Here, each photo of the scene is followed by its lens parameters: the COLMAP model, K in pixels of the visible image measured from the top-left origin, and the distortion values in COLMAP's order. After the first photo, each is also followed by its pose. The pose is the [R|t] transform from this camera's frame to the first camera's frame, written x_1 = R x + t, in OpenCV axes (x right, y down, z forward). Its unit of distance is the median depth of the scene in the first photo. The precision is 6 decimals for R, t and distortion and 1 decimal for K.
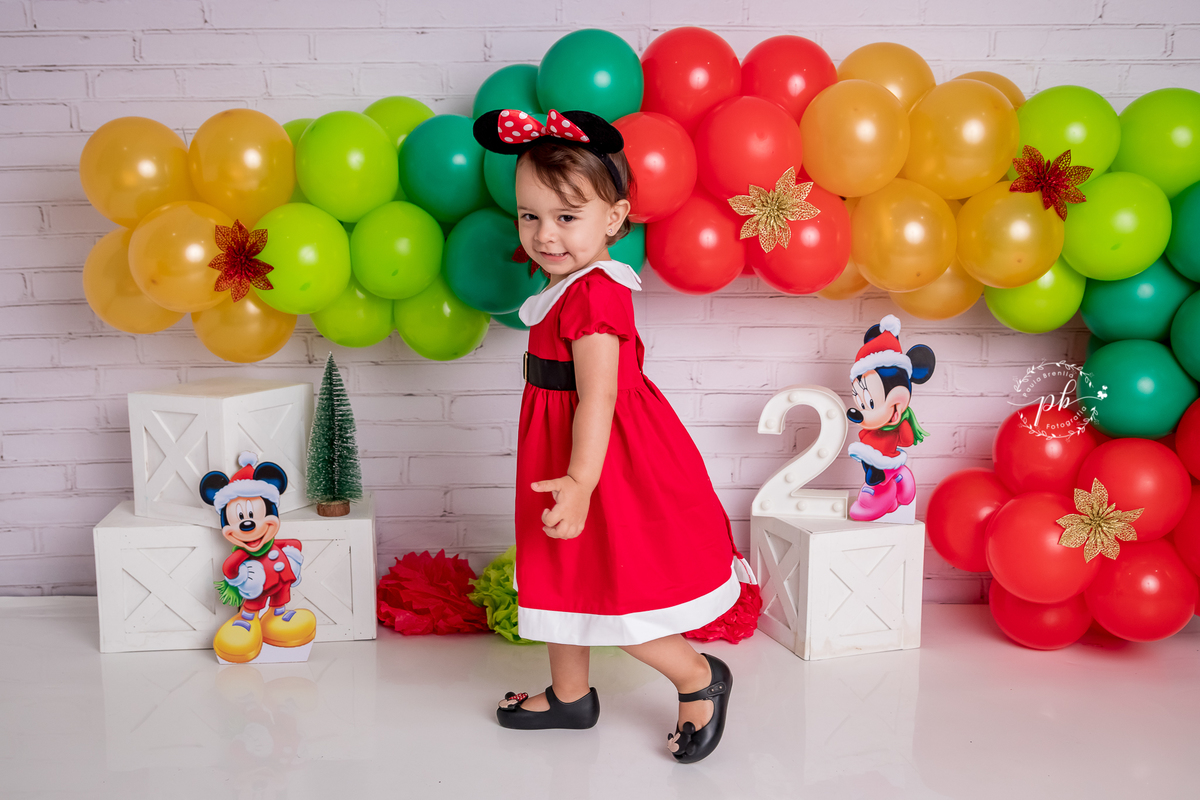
lens RADIAL K [[1300.1, 0, 578.3], [0, 1300.1, 416.1], [0, 0, 1]] dist [0.022252, 0.000000]
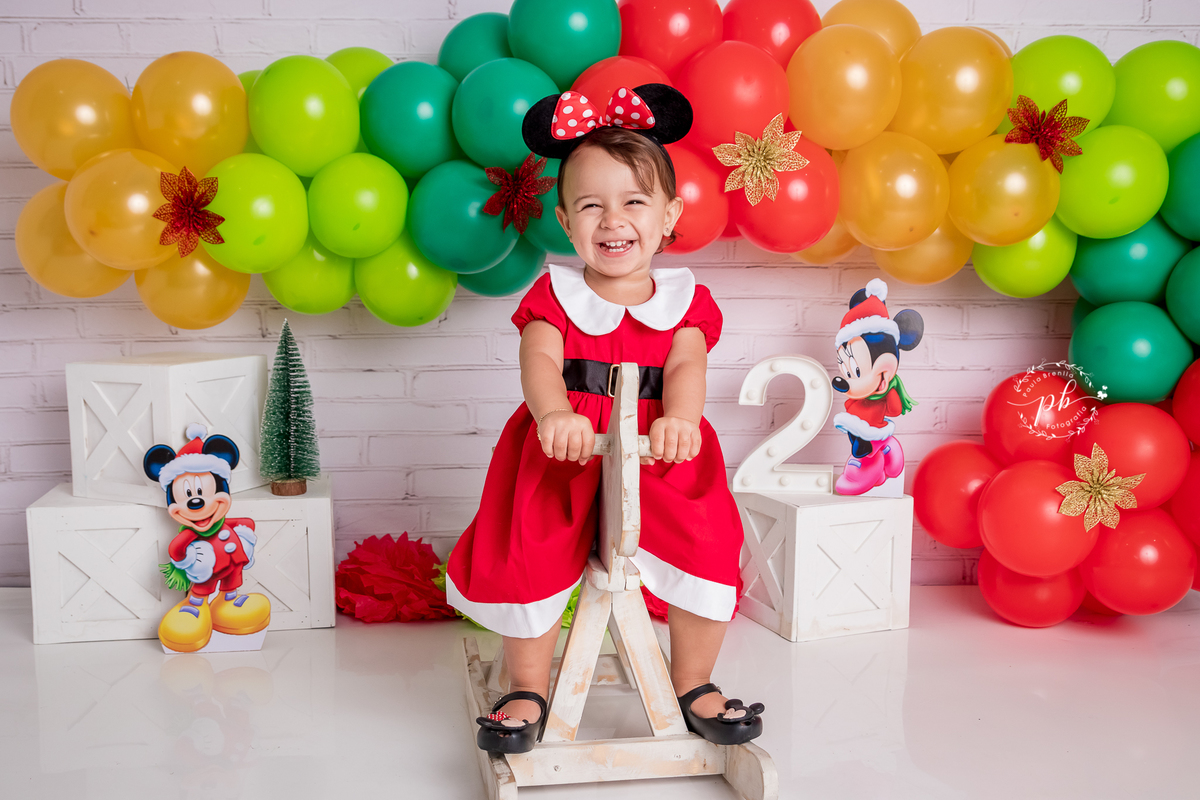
lens RADIAL K [[1258.5, 0, 580.9], [0, 1258.5, 406.1], [0, 0, 1]] dist [-0.003138, 0.000000]
pose [[0.998779, -0.004476, 0.049200, -0.023521], [0.005844, 0.999599, -0.027695, 0.040301], [-0.049057, 0.027949, 0.998405, 0.088482]]
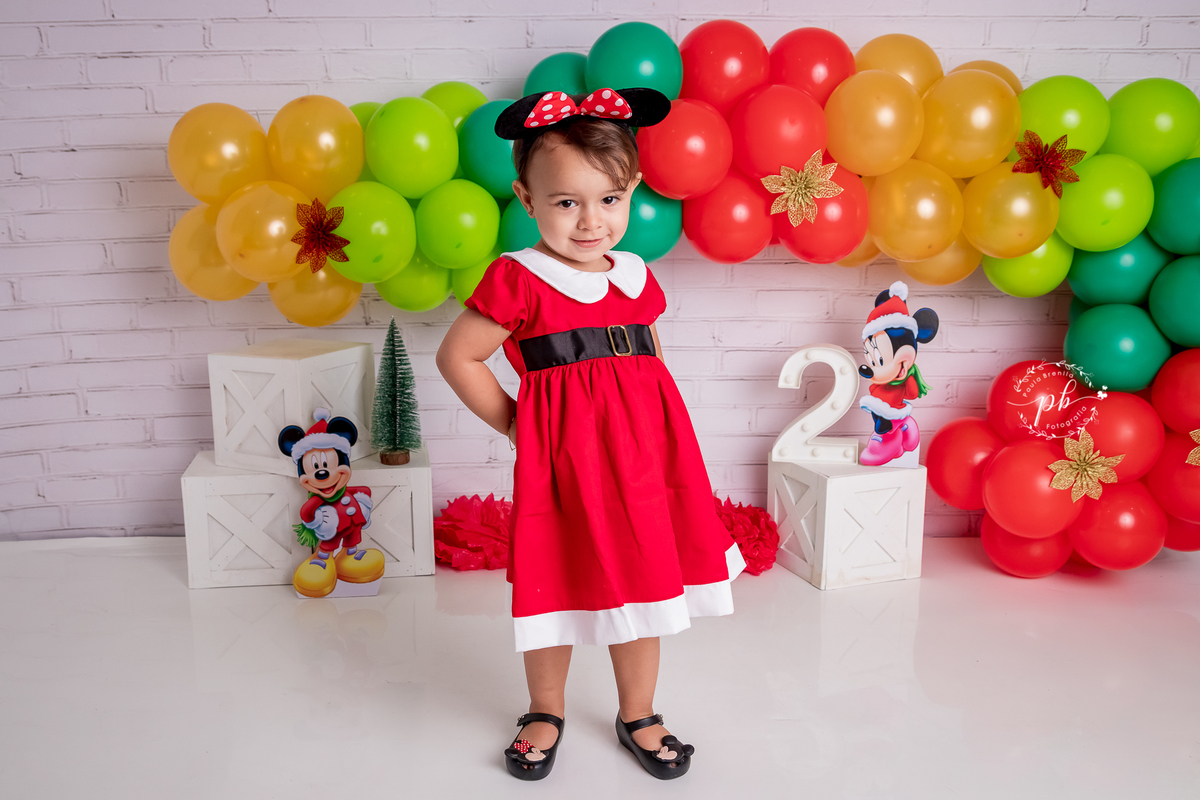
lens RADIAL K [[1203.9, 0, 580.3], [0, 1203.9, 413.4], [0, 0, 1]] dist [-0.003920, 0.000000]
pose [[0.999653, -0.005942, 0.025661, -0.059101], [0.004719, 0.998862, 0.047453, -0.014890], [-0.025914, -0.047315, 0.998544, -0.024198]]
